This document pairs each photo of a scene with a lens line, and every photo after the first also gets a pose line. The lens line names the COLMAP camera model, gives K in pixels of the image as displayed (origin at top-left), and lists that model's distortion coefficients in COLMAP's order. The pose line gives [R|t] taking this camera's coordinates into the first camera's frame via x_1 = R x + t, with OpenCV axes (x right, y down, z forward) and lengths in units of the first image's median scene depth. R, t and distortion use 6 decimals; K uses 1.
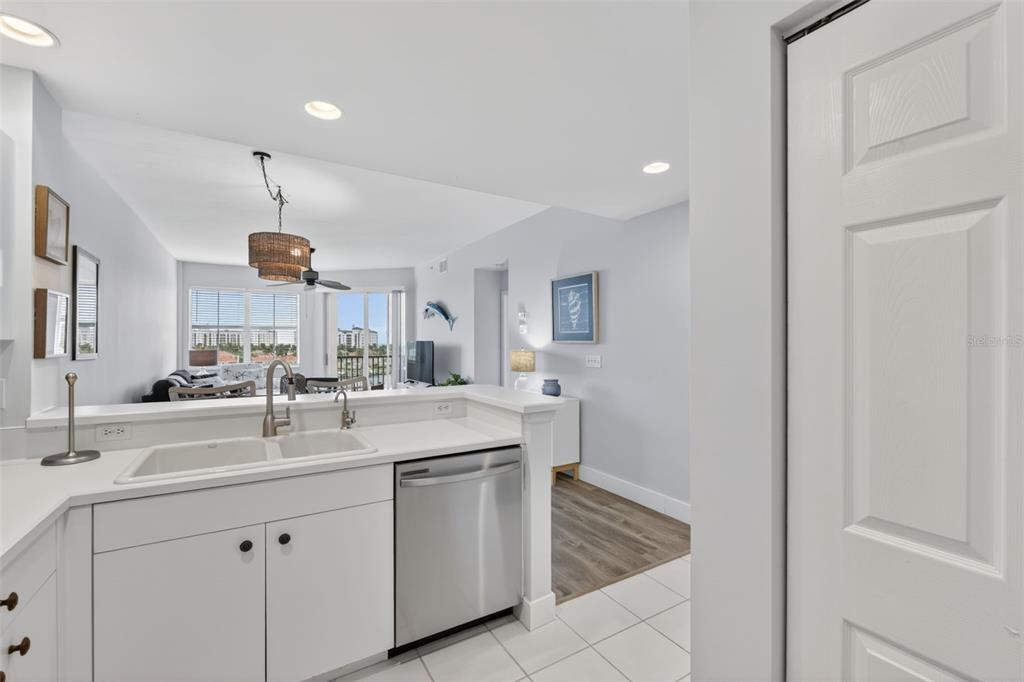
lens RADIAL K [[443.8, 0, 516.1], [0, 443.8, 341.7], [0, 0, 1]] dist [-0.010125, -0.000198]
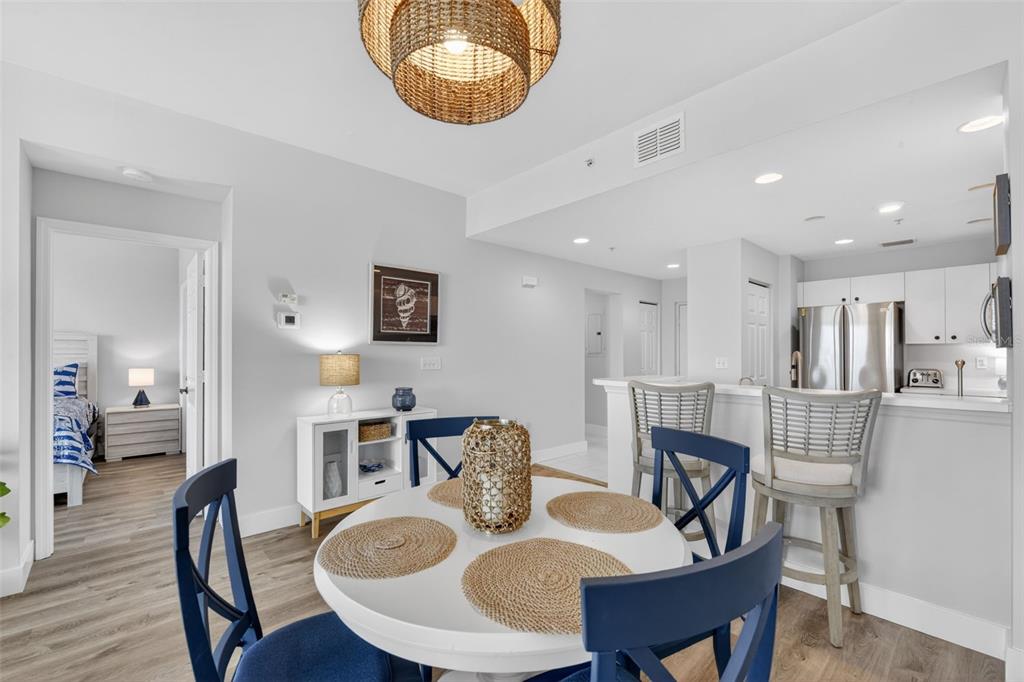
lens RADIAL K [[427.8, 0, 514.2], [0, 427.8, 343.9], [0, 0, 1]] dist [-0.007816, -0.000292]
pose [[-0.195006, 0.020354, 0.980591, -0.733354], [0.000939, 0.999788, -0.020565, 0.019423], [-0.980802, -0.003089, -0.194984, 0.943106]]
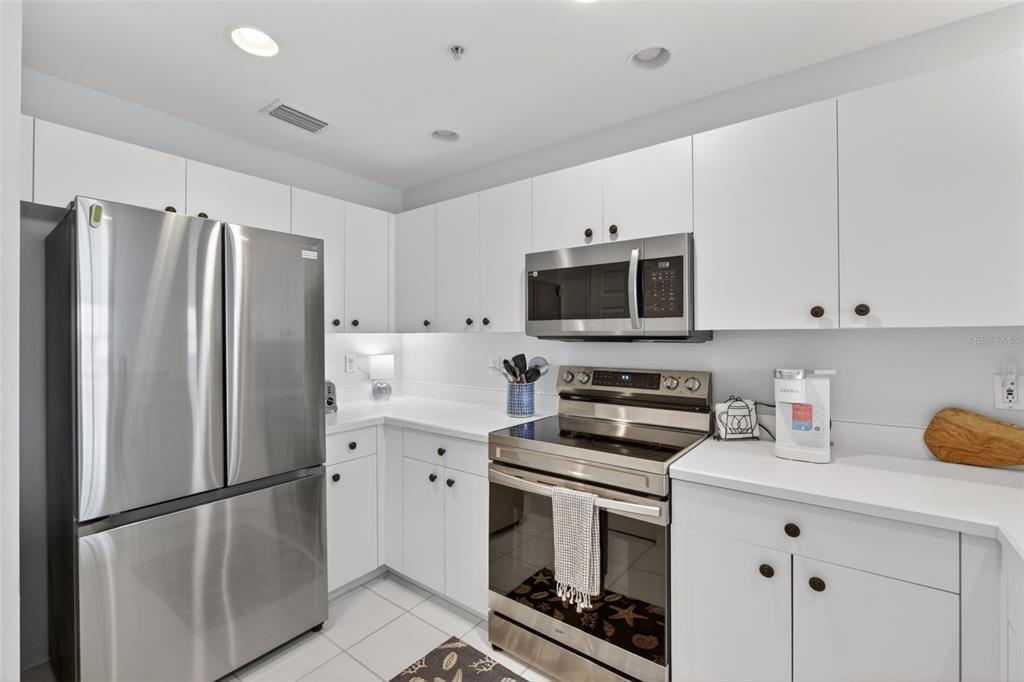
lens RADIAL K [[443.8, 0, 507.8], [0, 443.8, 333.1], [0, 0, 1]] dist [-0.010125, -0.000198]
pose [[-0.934918, 0.003771, -0.354845, 0.016327], [0.005449, 0.999978, -0.003732, 0.003094], [0.354823, -0.005423, -0.934918, 0.412809]]
